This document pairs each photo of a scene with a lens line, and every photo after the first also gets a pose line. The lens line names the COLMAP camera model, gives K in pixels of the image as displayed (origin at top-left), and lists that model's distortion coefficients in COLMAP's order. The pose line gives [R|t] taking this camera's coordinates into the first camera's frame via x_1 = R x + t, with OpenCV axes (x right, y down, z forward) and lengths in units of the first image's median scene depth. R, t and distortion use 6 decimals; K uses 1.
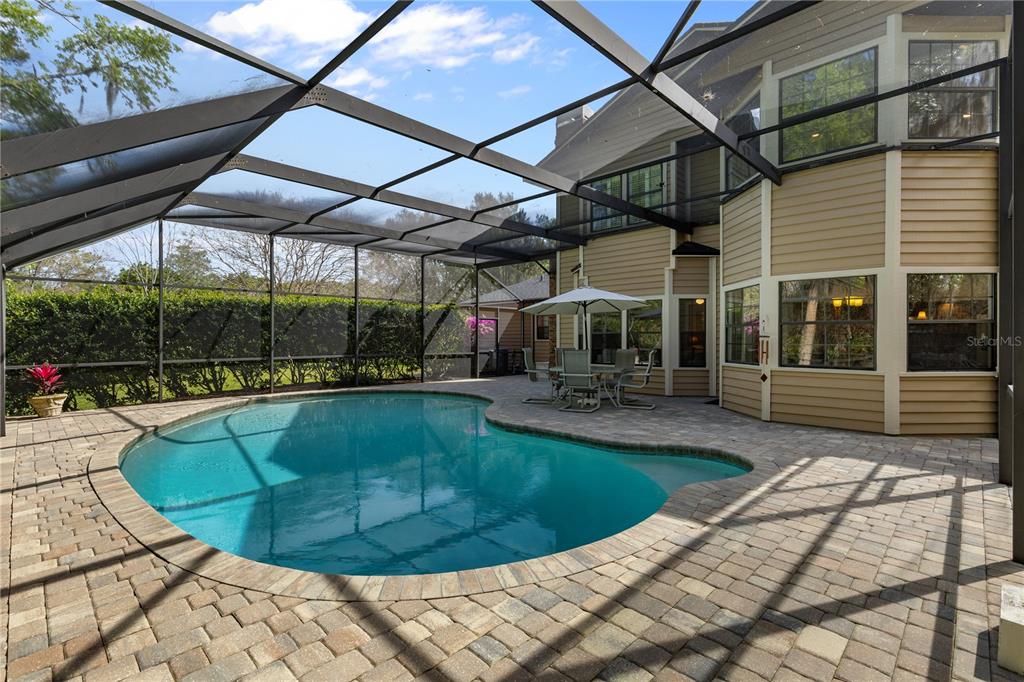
lens RADIAL K [[478.4, 0, 518.4], [0, 478.4, 341.1], [0, 0, 1]] dist [-0.001299, 0.000086]
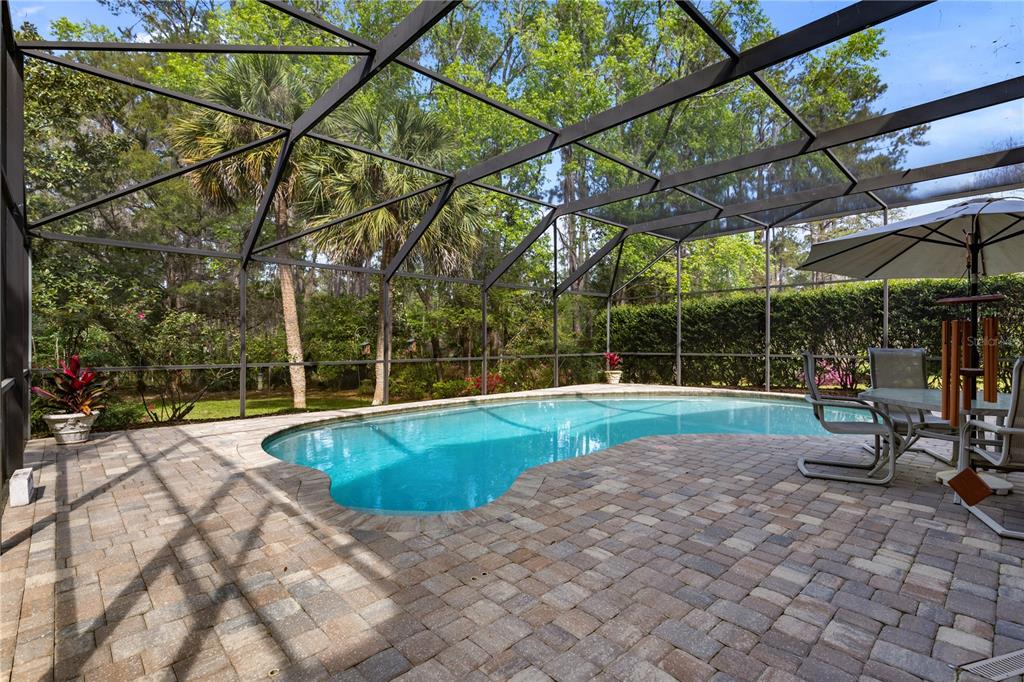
lens RADIAL K [[478.4, 0, 511.1], [0, 478.4, 341.7], [0, 0, 1]] dist [-0.001299, 0.000086]
pose [[-0.049650, 0.003229, -0.998761, 1.456279], [-0.002969, 0.999990, 0.003381, 0.016380], [0.998762, 0.003133, -0.049640, 1.553740]]
